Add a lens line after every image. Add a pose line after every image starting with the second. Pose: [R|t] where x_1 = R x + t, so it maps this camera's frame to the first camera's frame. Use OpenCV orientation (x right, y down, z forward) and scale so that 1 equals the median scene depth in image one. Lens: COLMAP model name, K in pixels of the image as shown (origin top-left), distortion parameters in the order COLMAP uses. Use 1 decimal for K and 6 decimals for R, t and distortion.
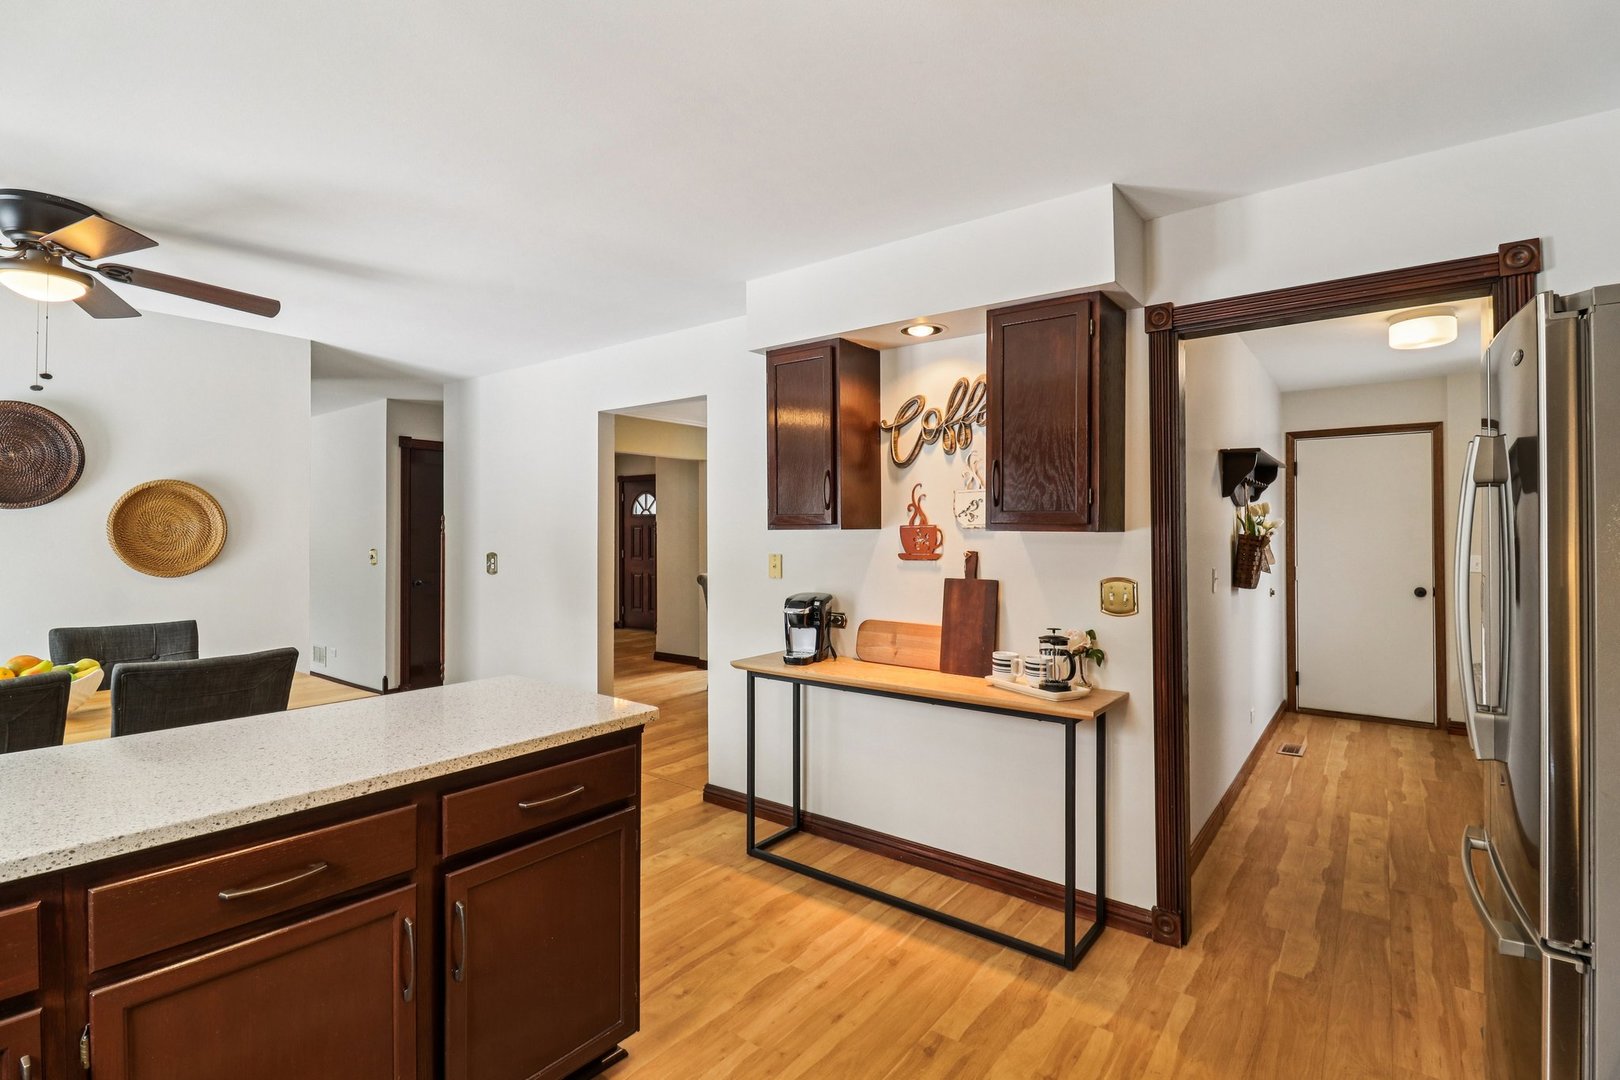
lens RADIAL K [[758.8, 0, 808.3], [0, 758.8, 519.9], [0, 0, 1]] dist [-0.016614, -0.000453]
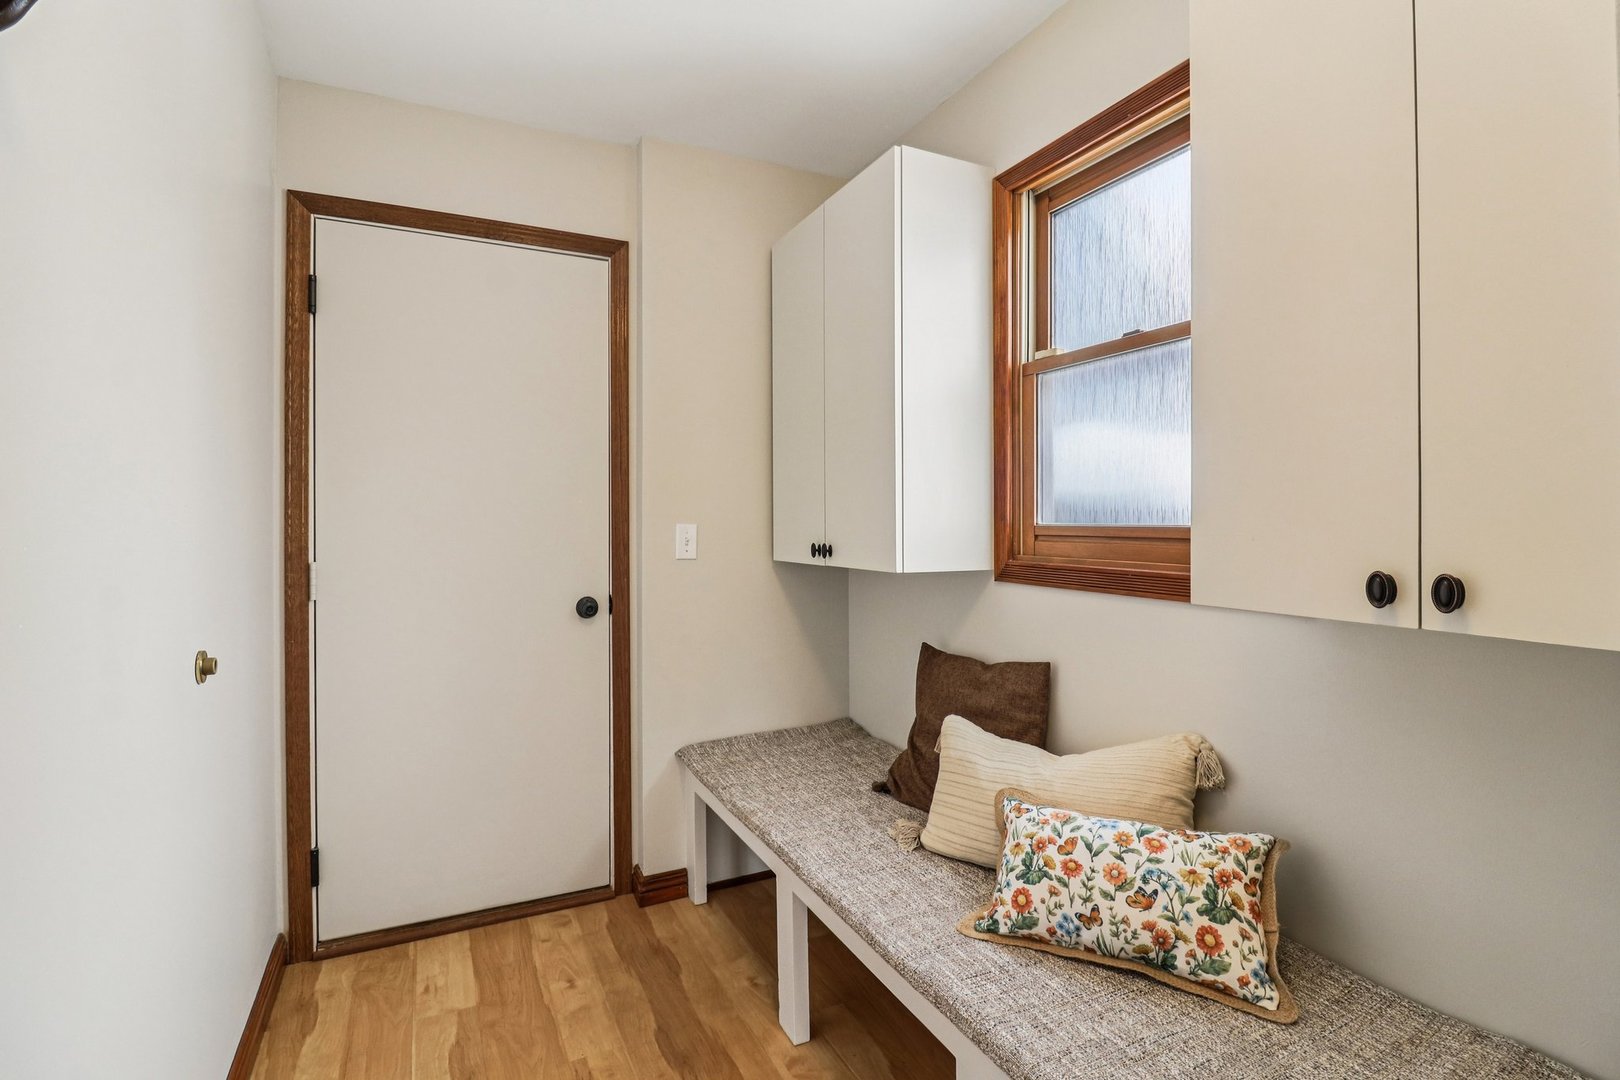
lens RADIAL K [[758.8, 0, 808.3], [0, 758.8, 519.9], [0, 0, 1]] dist [-0.016614, -0.000453]
pose [[0.434538, -0.004207, 0.900644, 0.492670], [-0.012950, 0.999857, 0.010919, 0.039668], [-0.900560, -0.016408, 0.434421, 0.727050]]
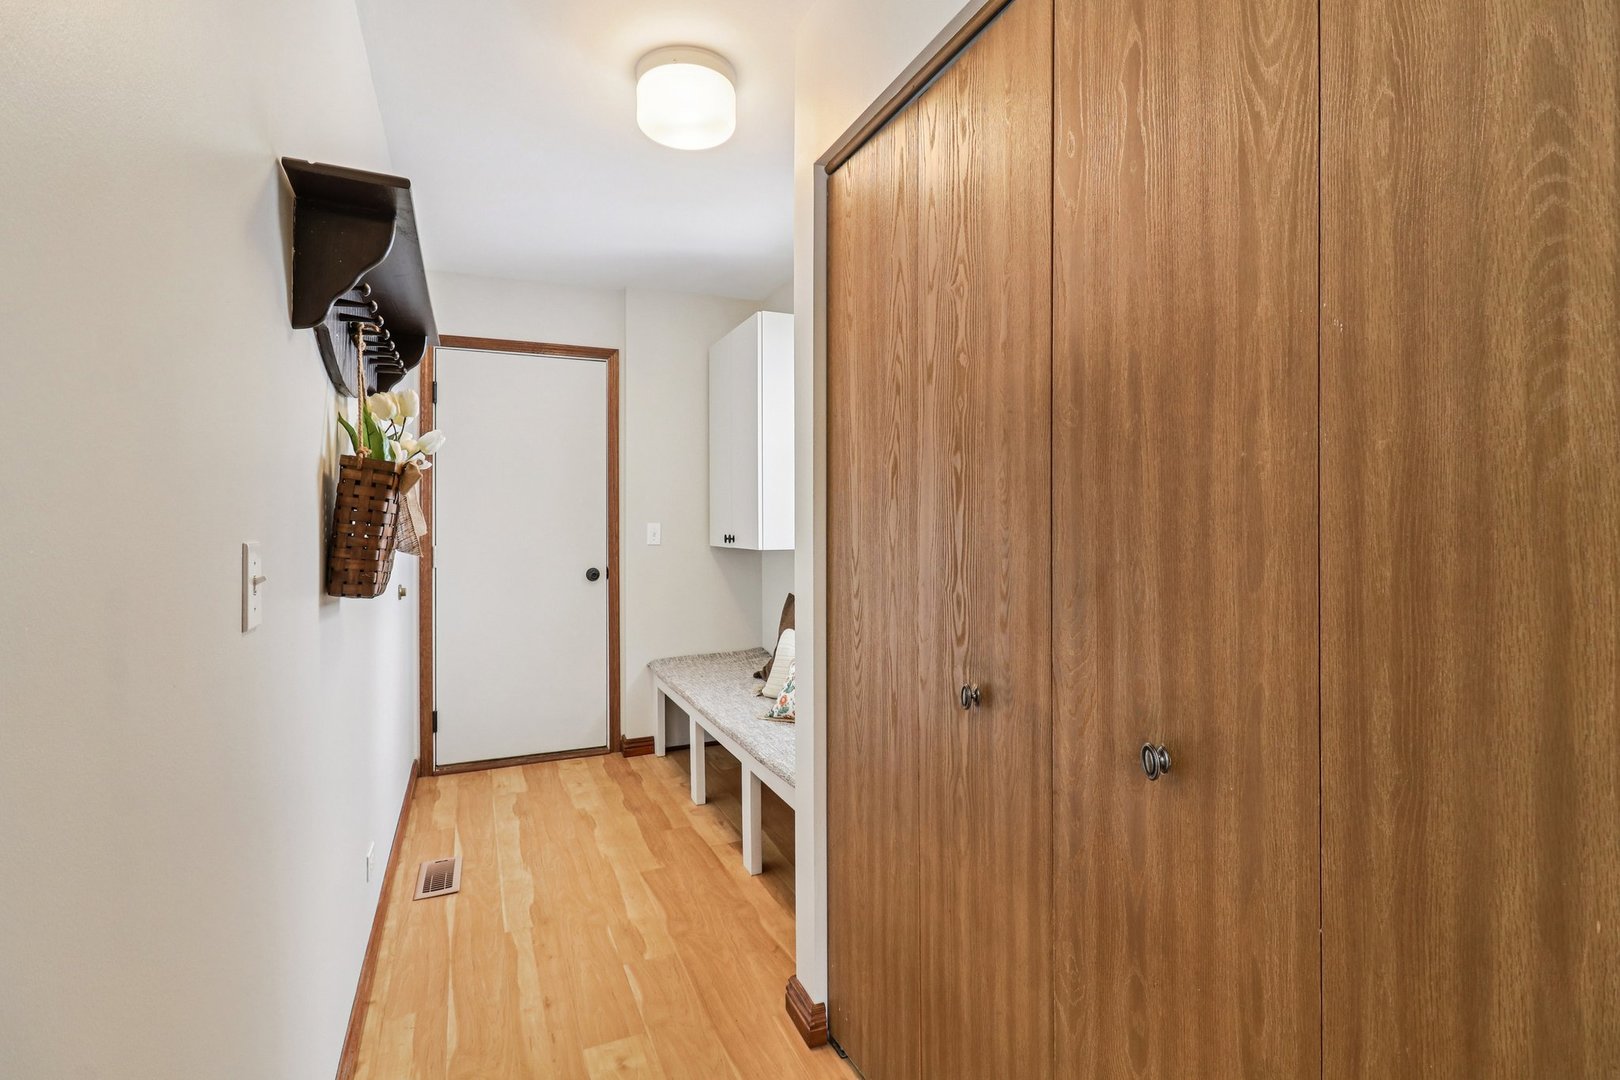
lens RADIAL K [[749.5, 0, 806.3], [0, 749.5, 508.7], [0, 0, 1]] dist [-0.013059, -0.000028]
pose [[0.475834, 0.008338, 0.879496, 0.281282], [-0.007301, 0.999958, -0.005530, 0.036466], [-0.879505, -0.003790, 0.475875, 0.492249]]
